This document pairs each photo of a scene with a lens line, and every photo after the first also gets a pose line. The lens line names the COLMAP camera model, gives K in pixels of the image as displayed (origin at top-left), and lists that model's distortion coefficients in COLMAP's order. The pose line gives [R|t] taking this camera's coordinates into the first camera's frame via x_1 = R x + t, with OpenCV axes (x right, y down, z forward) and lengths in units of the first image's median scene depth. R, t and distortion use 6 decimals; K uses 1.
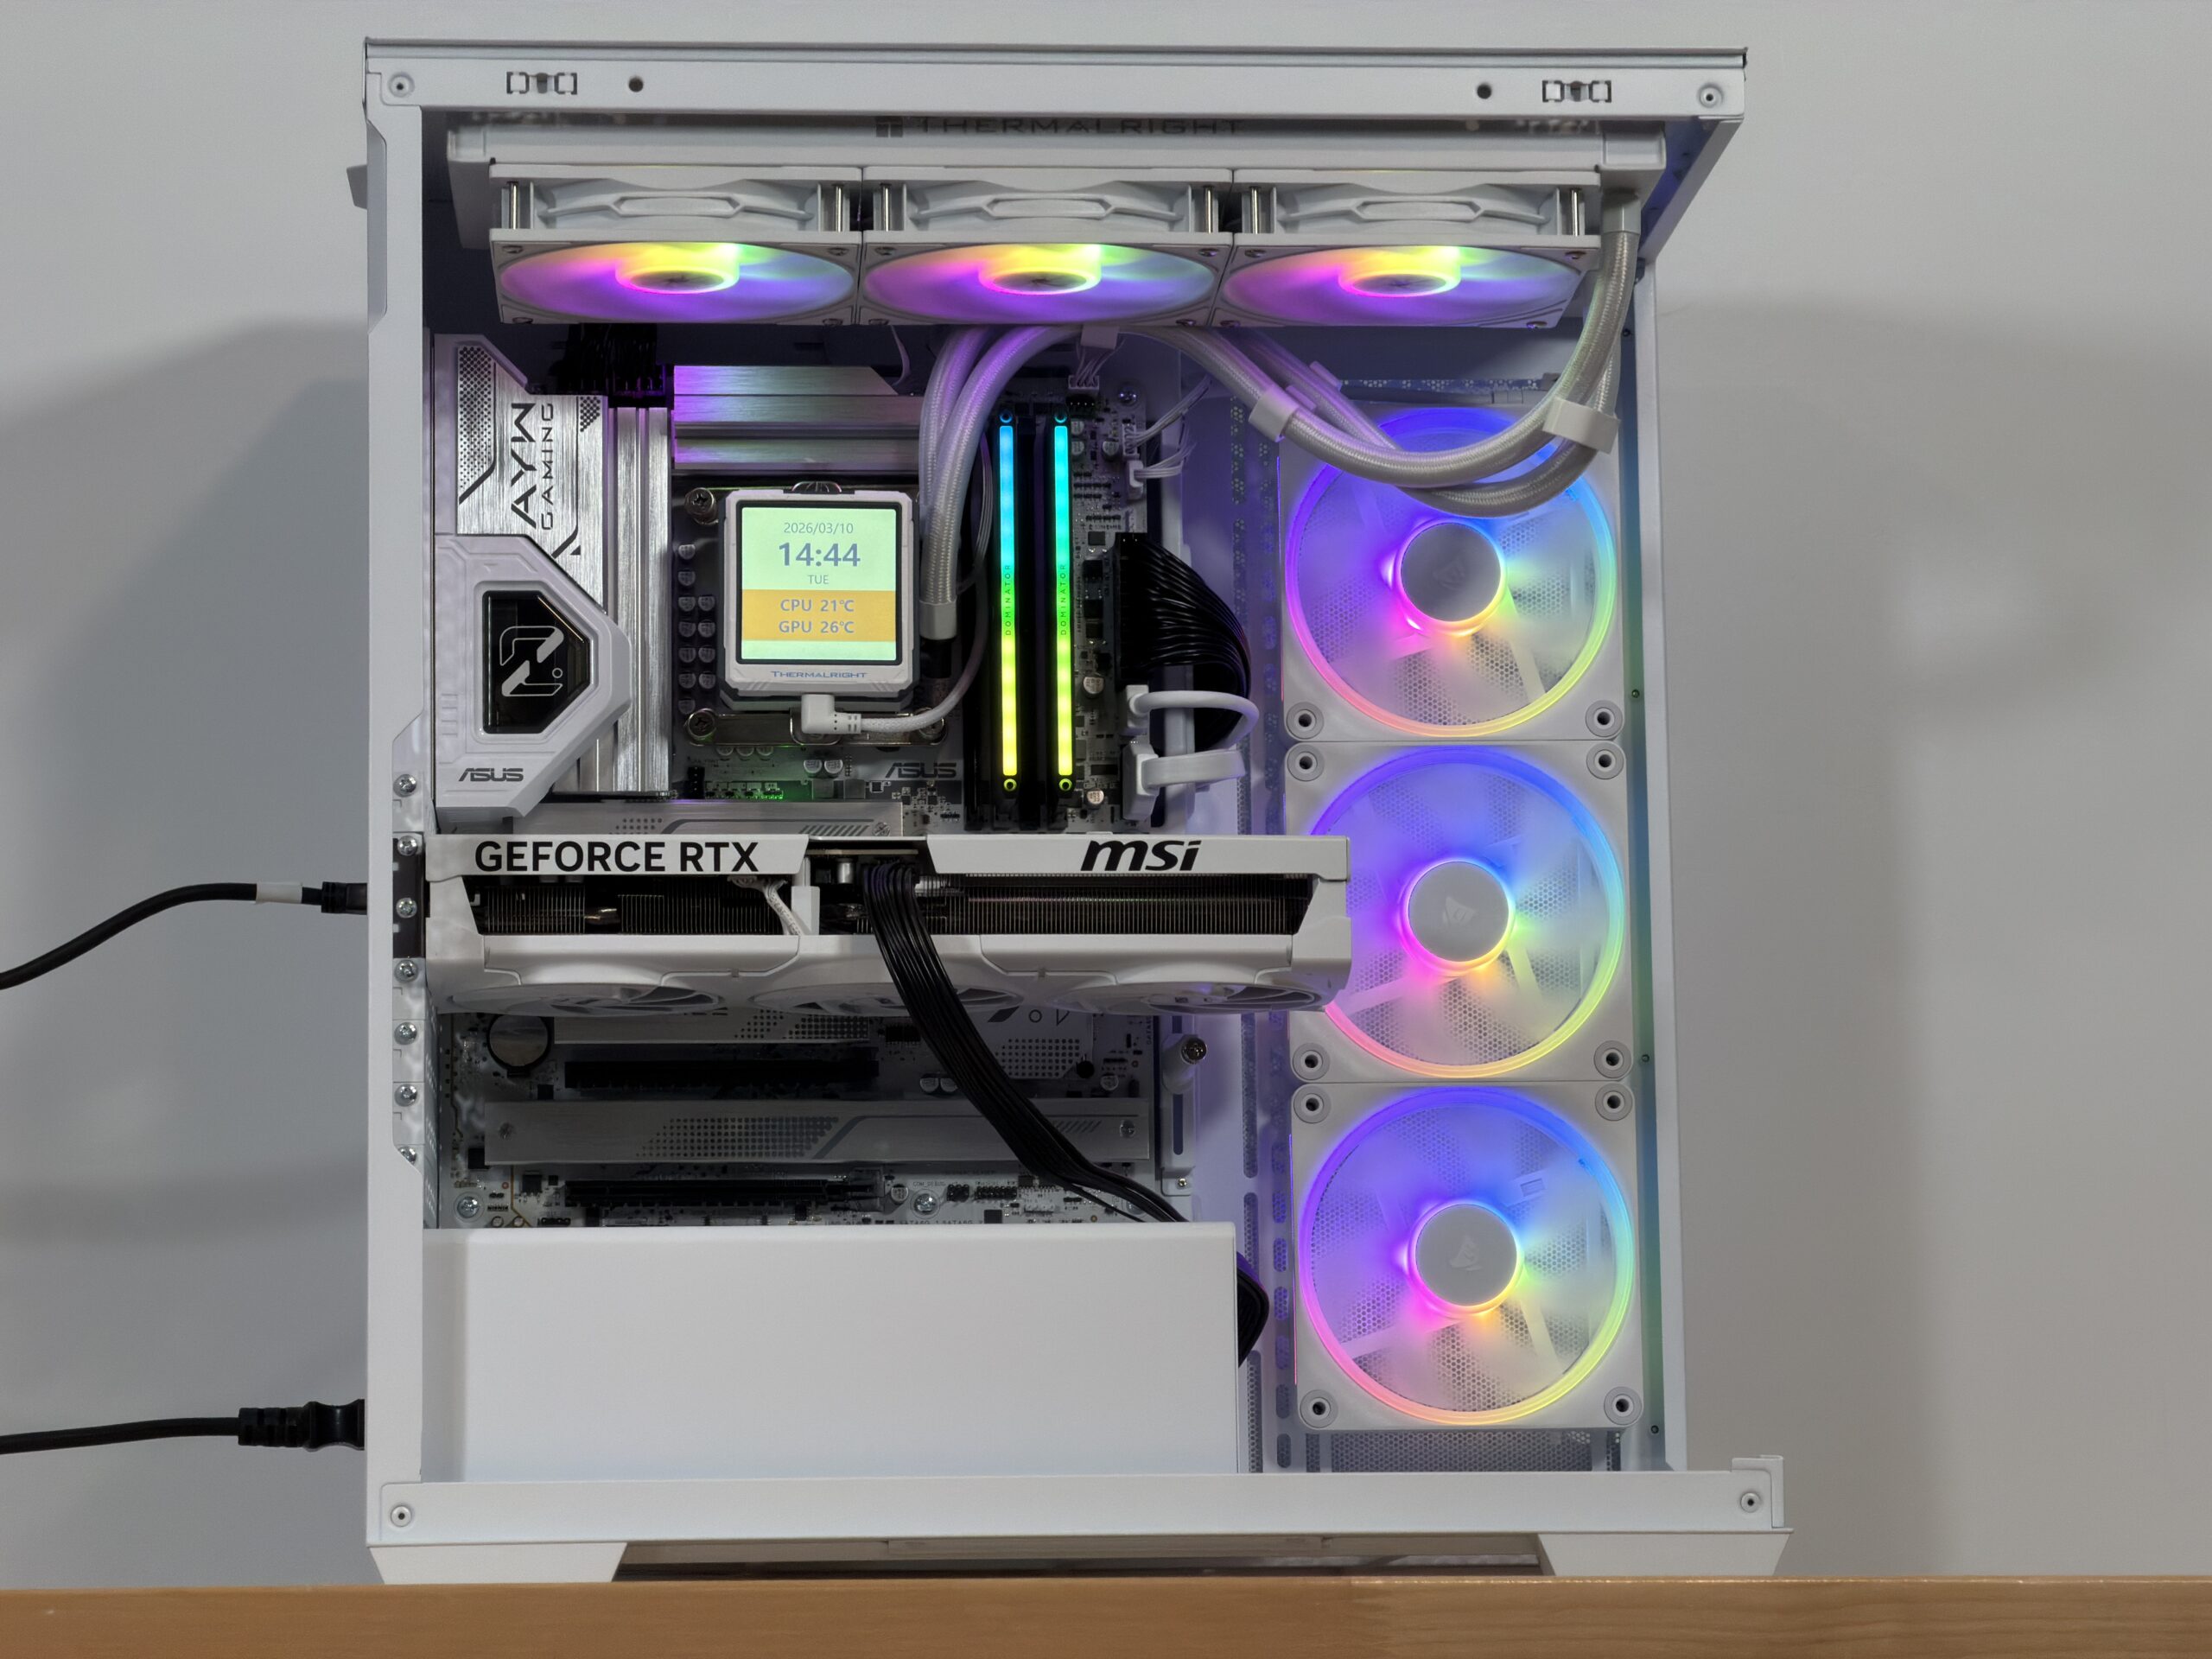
lens RADIAL K [[6873.6, 0, 1121.8], [0, 6873.6, 844.5], [0, 0, 1]] dist [0.305412, 0.000000]
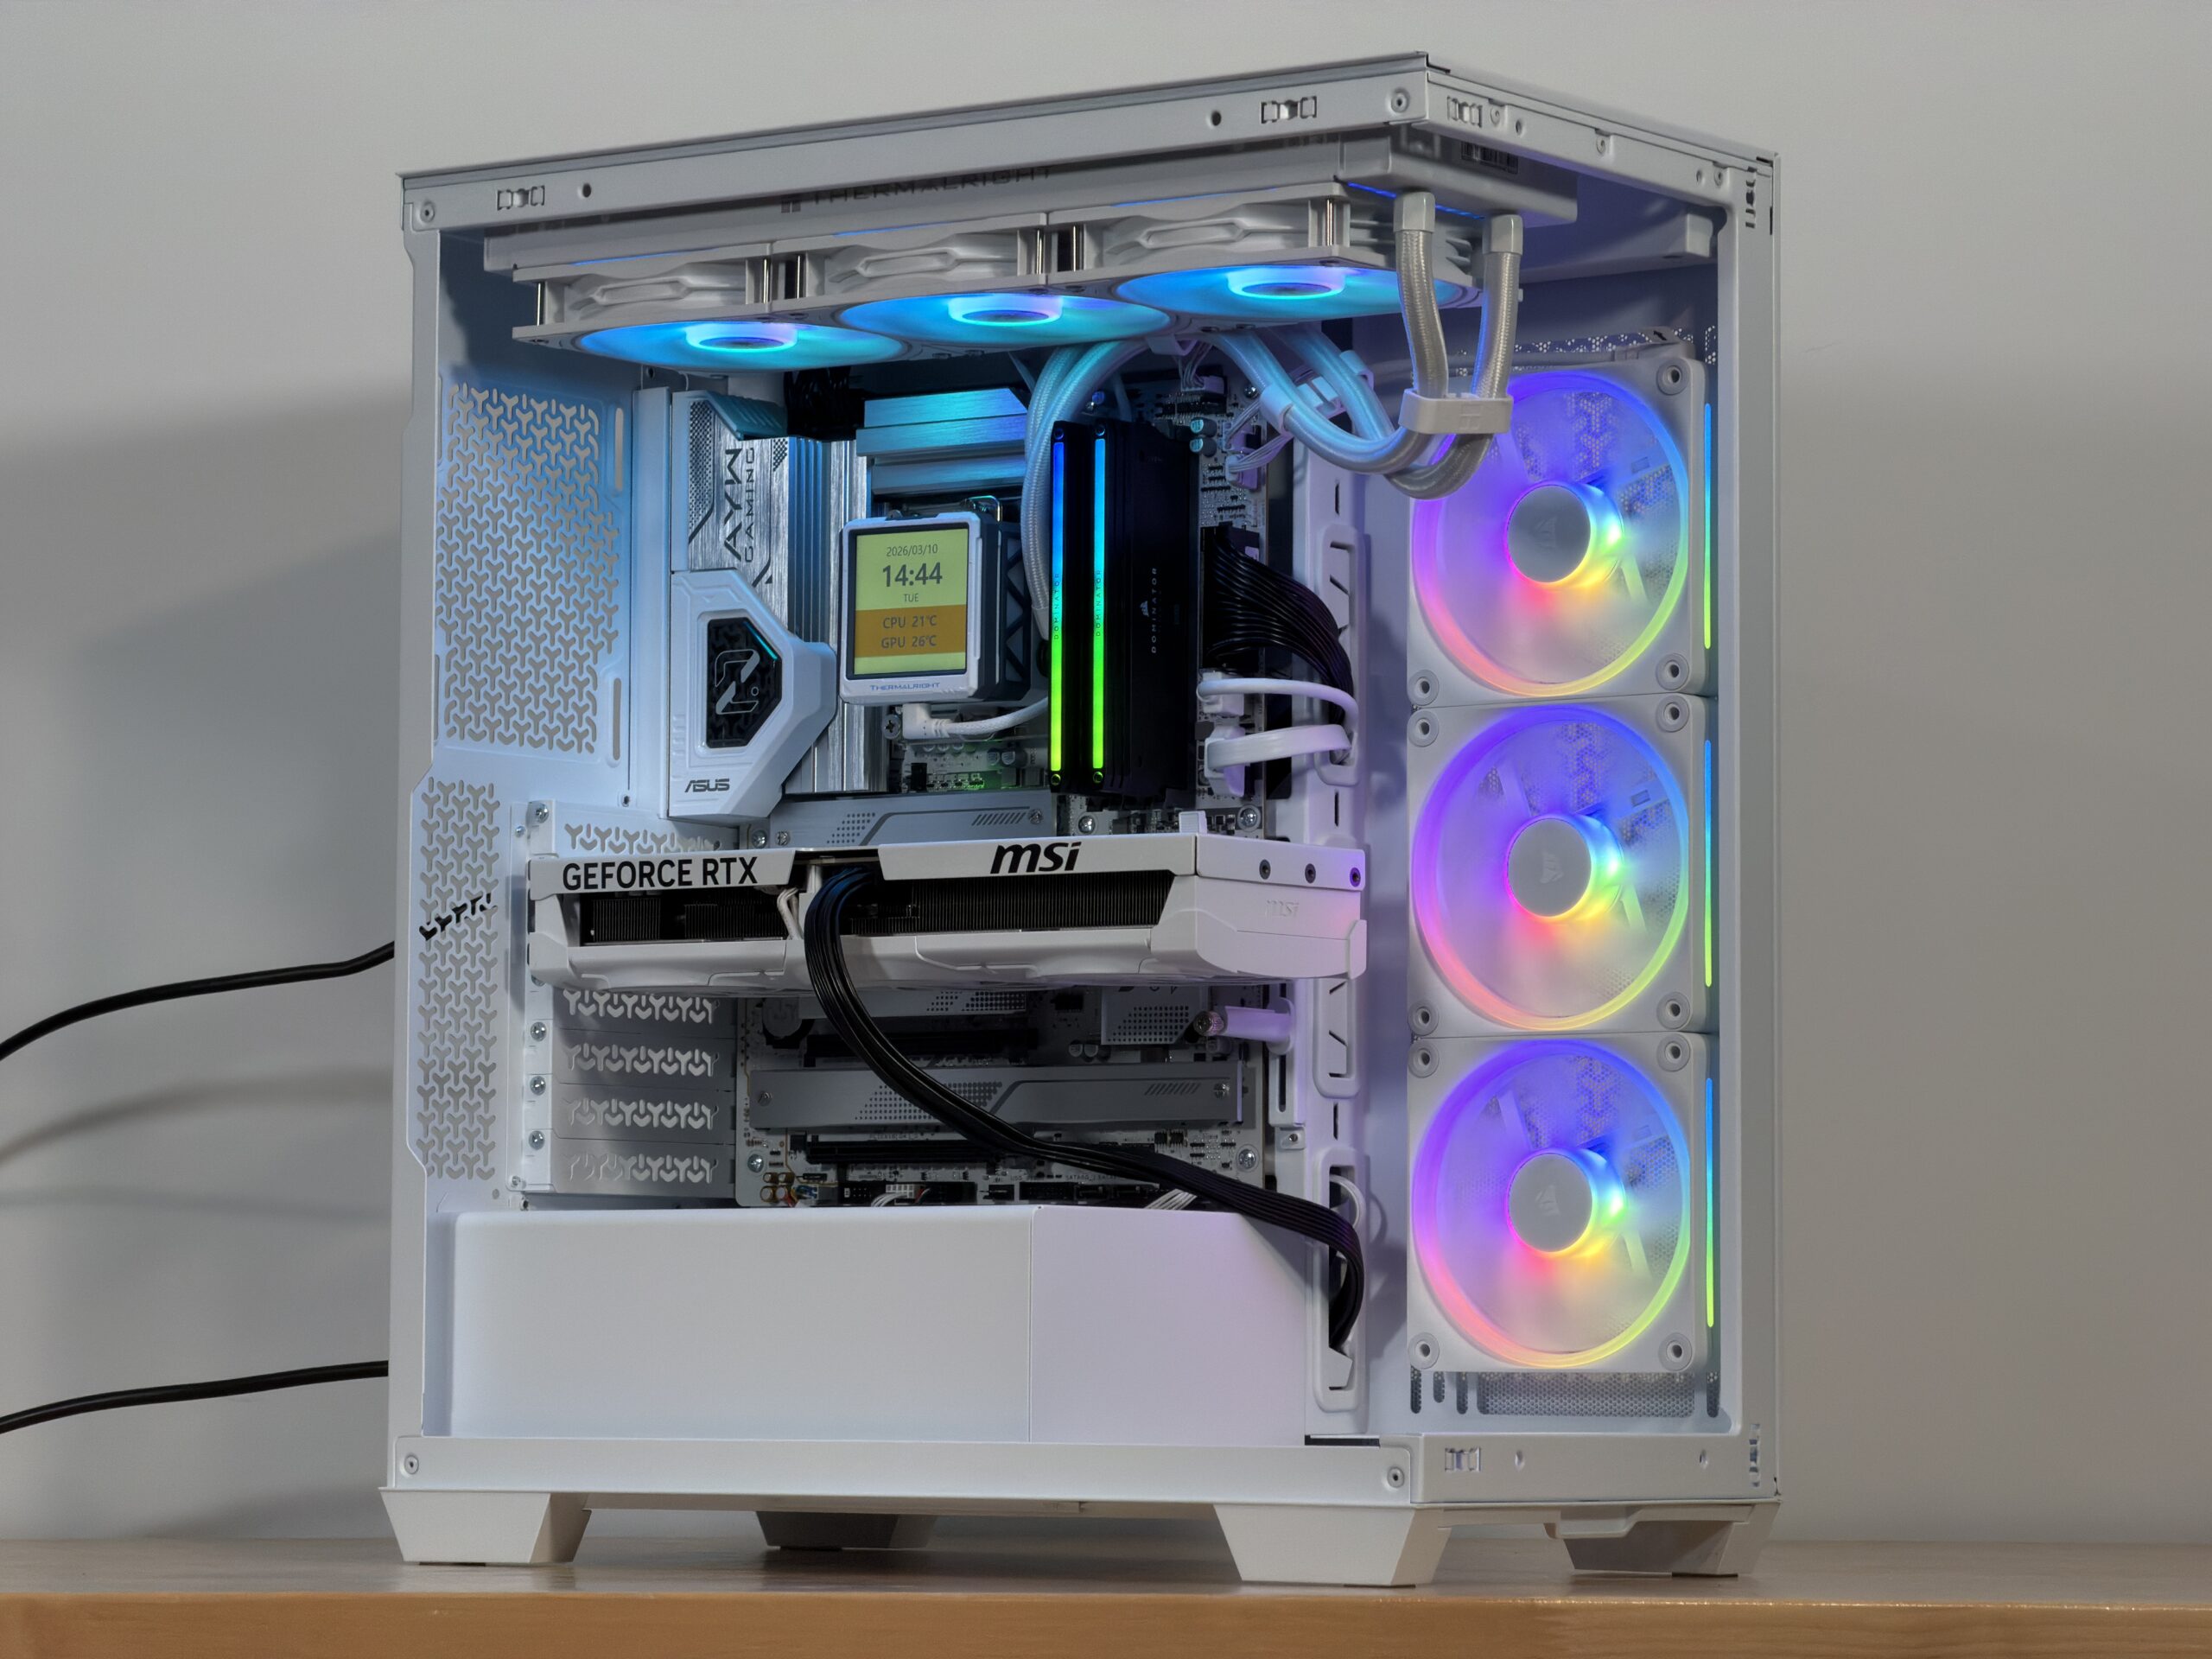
lens RADIAL K [[6873.6, 0, 1105.6], [0, 6873.6, 843.4], [0, 0, 1]] dist [0.305412, 0.000000]
pose [[0.770144, -0.027163, -0.637291, 0.697433], [0.074897, 0.996033, 0.048056, -0.051557], [0.633457, -0.084741, 0.769123, 0.181655]]
